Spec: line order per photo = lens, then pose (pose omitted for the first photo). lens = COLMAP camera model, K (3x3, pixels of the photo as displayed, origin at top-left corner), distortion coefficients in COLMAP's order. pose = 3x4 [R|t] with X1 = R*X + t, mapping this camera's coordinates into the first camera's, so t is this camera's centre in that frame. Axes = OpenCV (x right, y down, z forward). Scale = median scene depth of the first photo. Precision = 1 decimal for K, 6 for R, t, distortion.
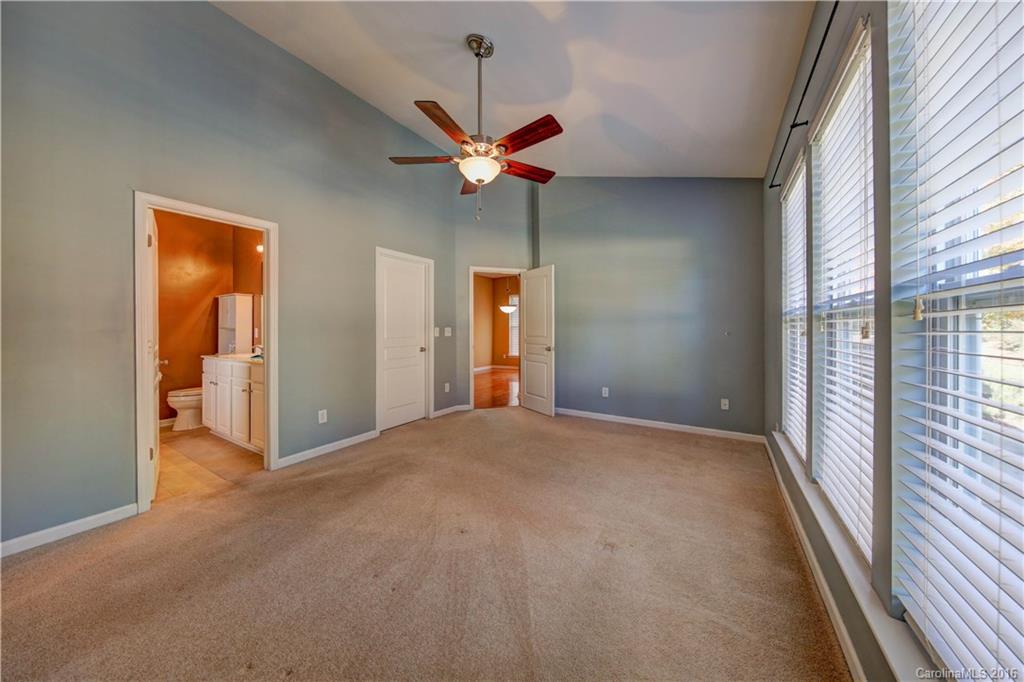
lens RADIAL K [[336.1, 0, 510.4], [0, 336.1, 330.7], [0, 0, 1]] dist [-0.002021, -0.000282]
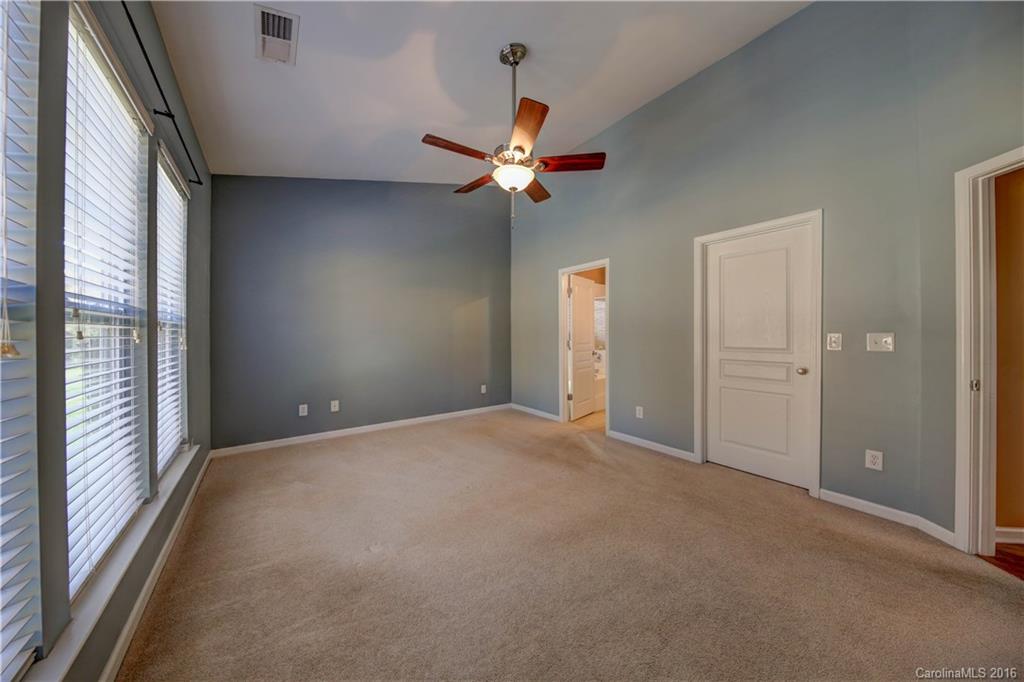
lens RADIAL K [[328.1, 0, 516.8], [0, 328.1, 335.0], [0, 0, 1]] dist [0.008681, -0.000053]
pose [[-0.360101, 0.002896, -0.932909, 0.622364], [-0.005893, 0.999968, 0.005379, -0.008117], [0.932895, 0.007435, -0.360073, 1.017349]]
